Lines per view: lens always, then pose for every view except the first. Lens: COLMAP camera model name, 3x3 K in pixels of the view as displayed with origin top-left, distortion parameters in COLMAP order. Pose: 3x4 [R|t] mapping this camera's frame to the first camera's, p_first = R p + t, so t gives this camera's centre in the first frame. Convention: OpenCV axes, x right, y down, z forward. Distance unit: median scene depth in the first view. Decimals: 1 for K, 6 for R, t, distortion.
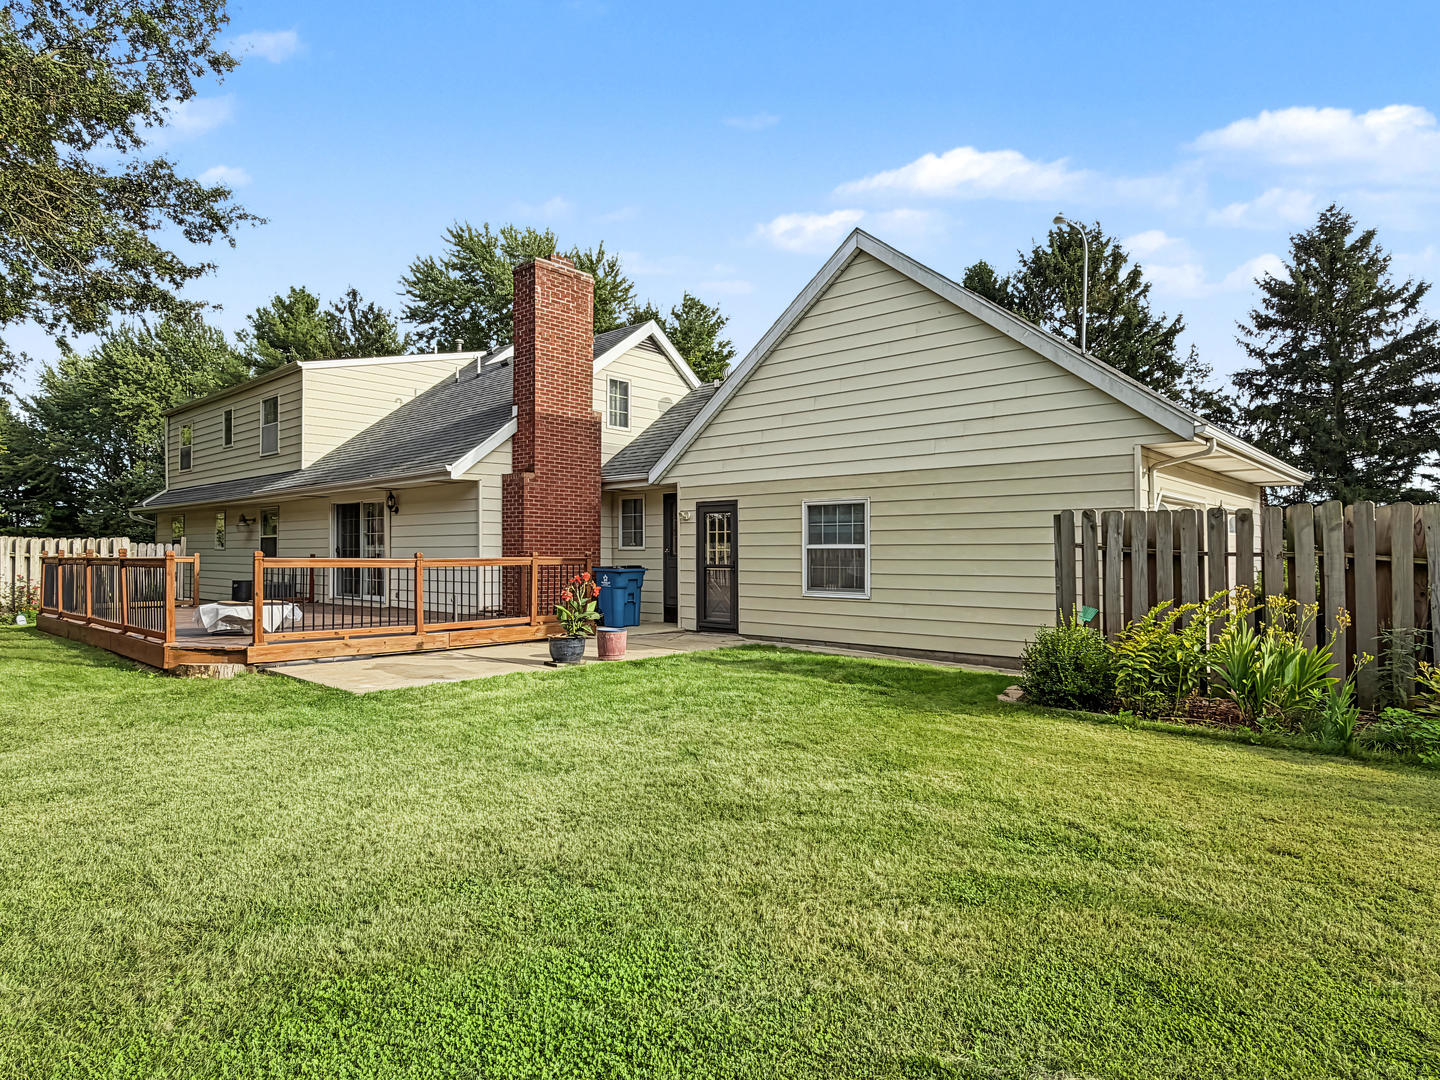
lens RADIAL K [[836.9, 0, 713.1], [0, 836.9, 564.5], [0, 0, 1]] dist [0.000377, 0.000744]
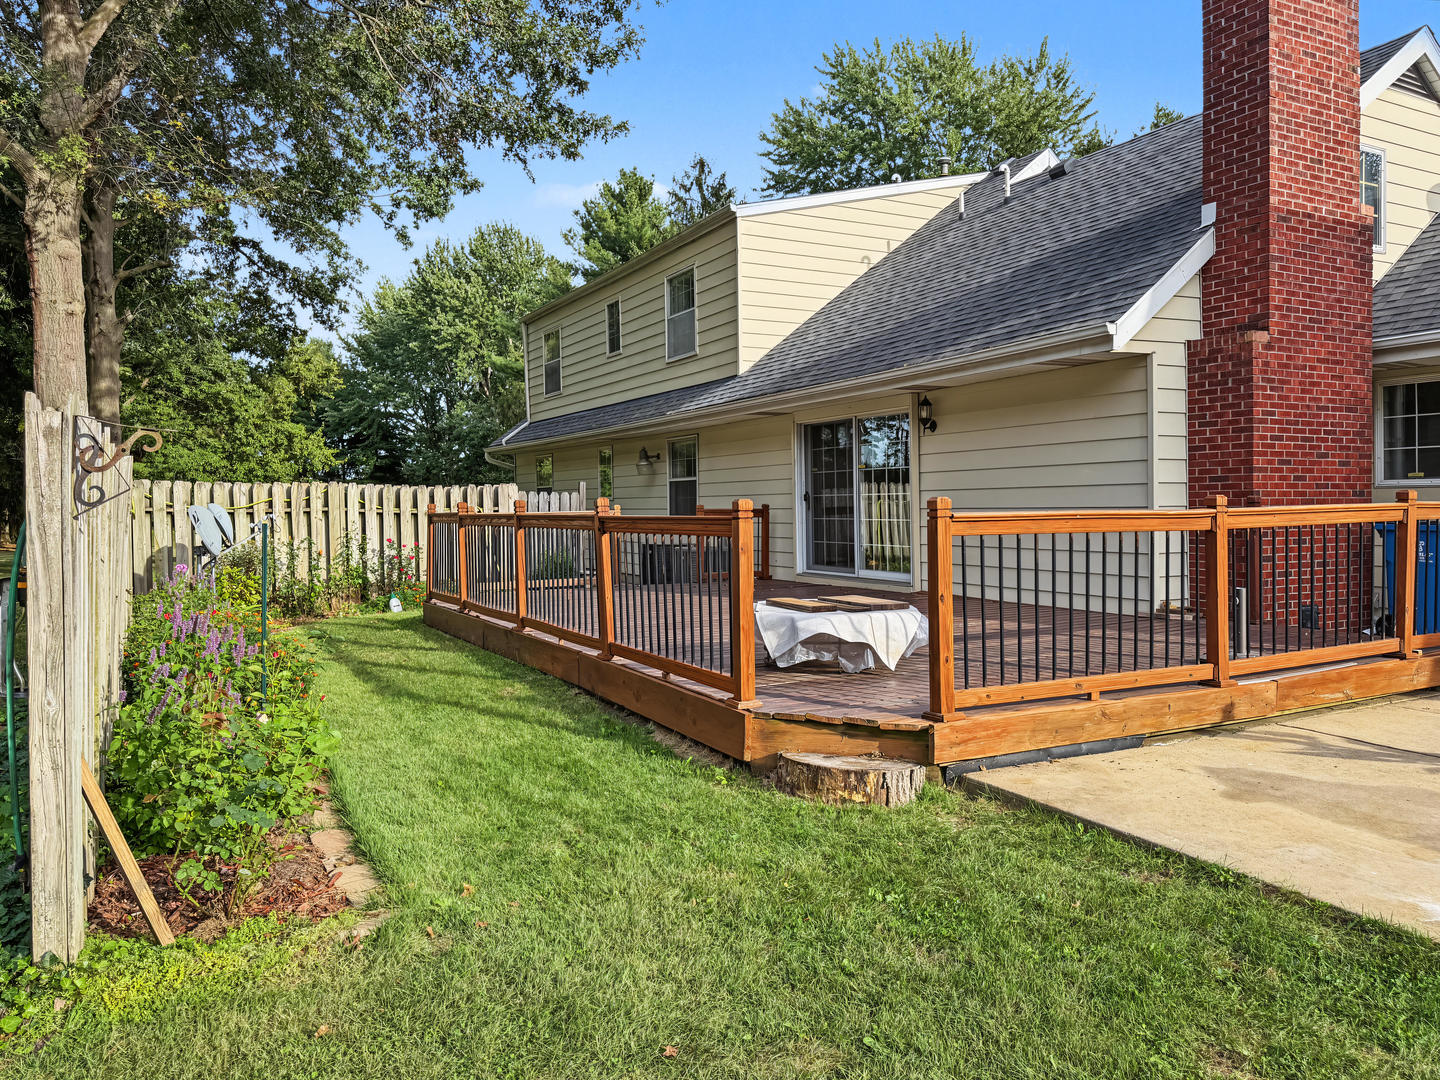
lens RADIAL K [[1021.6, 0, 719.6], [0, 1021.6, 558.1], [0, 0, 1]] dist [0.093450, -0.123974]
pose [[0.943553, 0.003885, -0.331199, -0.230307], [0.010271, 0.999107, 0.040980, -0.003496], [0.331062, -0.042068, 0.942671, 0.227417]]
